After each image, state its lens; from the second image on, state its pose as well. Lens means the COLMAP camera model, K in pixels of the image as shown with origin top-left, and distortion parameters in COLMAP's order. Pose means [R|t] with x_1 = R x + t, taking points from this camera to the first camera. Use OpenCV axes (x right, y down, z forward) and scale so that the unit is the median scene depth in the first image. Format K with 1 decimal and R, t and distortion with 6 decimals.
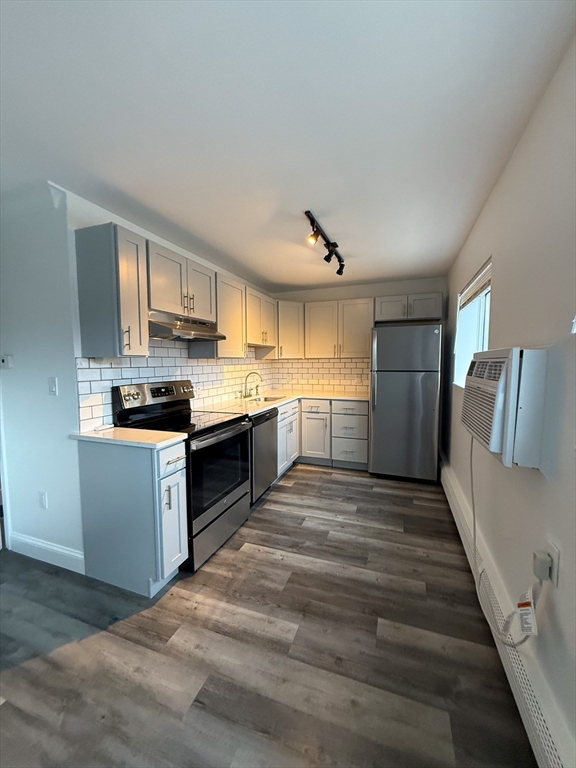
lens RADIAL K [[306.5, 0, 288.5], [0, 306.5, 383.6], [0, 0, 1]] dist [-0.000545, 0.000507]
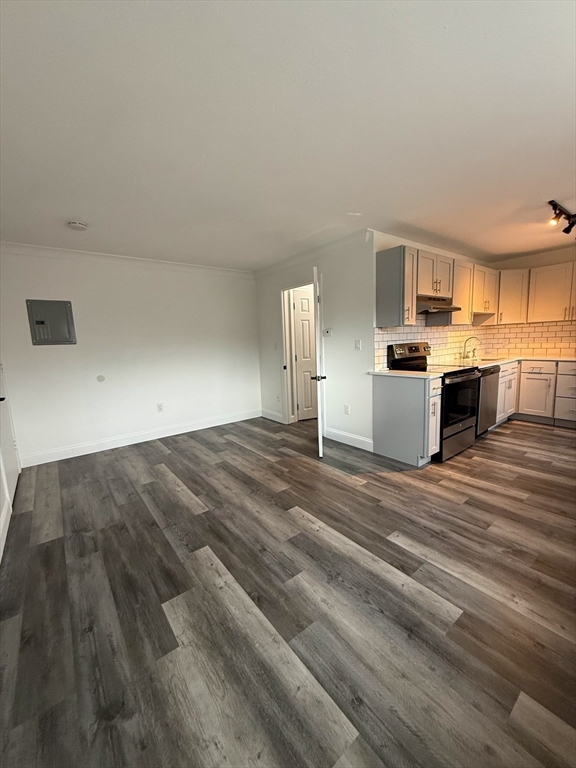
lens RADIAL K [[306.5, 0, 288.5], [0, 306.5, 383.6], [0, 0, 1]] dist [-0.000545, 0.000507]
pose [[0.848724, 0.046555, -0.526783, -0.121787], [-0.002181, 0.996417, 0.084546, 0.060511], [0.528832, -0.070607, 0.845785, -0.530554]]
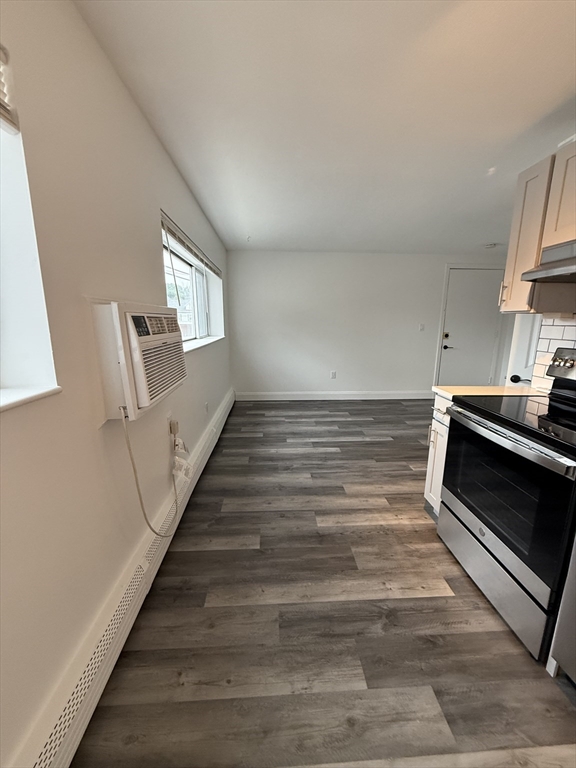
lens RADIAL K [[306.5, 0, 288.5], [0, 306.5, 383.6], [0, 0, 1]] dist [-0.000545, 0.000507]
pose [[-0.915351, 0.080755, -0.394475, 0.357050], [-0.029442, 0.963637, 0.265589, -0.075961], [0.401578, 0.254721, -0.879689, 1.137242]]
